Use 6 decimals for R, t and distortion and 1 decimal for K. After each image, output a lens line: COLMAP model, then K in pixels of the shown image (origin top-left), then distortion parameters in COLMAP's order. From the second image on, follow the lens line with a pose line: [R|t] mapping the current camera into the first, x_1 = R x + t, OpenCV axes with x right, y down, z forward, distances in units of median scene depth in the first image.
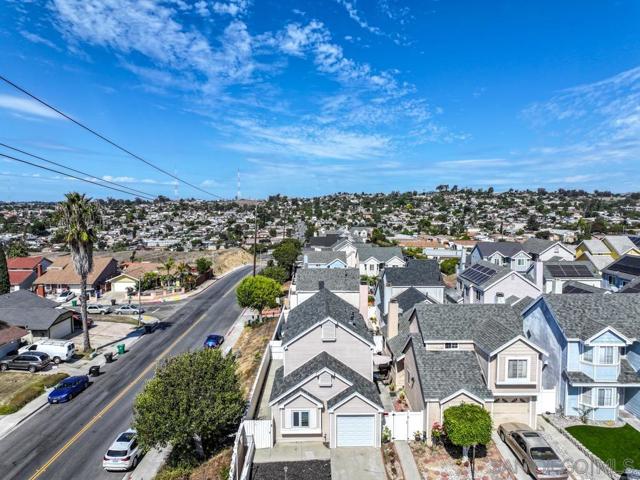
lens RADIAL K [[450.2, 0, 320.0], [0, 450.2, 240.0], [0, 0, 1]] dist [-0.039550, 0.070242]
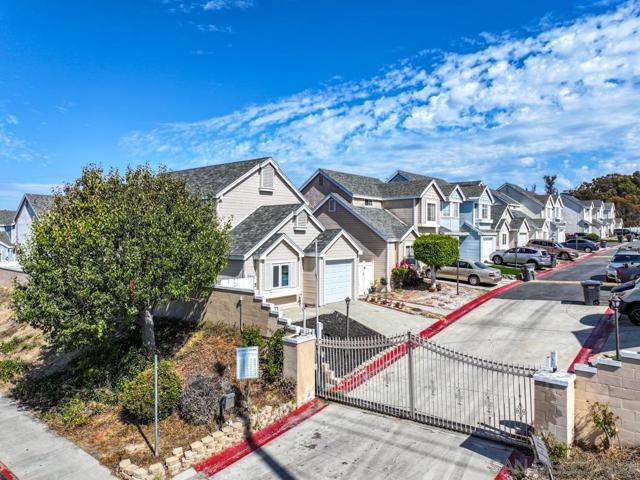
lens RADIAL K [[431.5, 0, 318.9], [0, 431.5, 228.3], [0, 0, 1]] dist [0.163898, -0.000502]
pose [[0.668999, 0.011899, 0.743168, -0.517847], [0.050766, 0.996805, -0.061660, 0.368518], [-0.741527, 0.078978, 0.666258, 0.483833]]
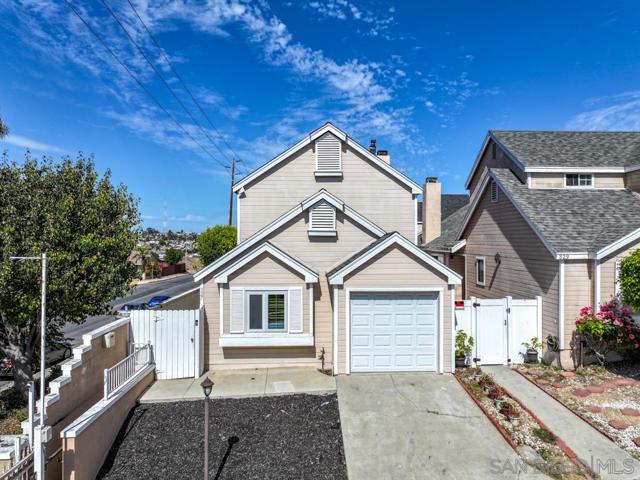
lens RADIAL K [[450.2, 0, 320.0], [0, 450.2, 240.0], [0, 0, 1]] dist [-0.039550, 0.070242]
pose [[0.999771, 0.003608, 0.021087, -0.000410], [-0.001909, 0.996791, -0.080019, 0.364394], [-0.021308, 0.079961, 0.996570, 0.558181]]
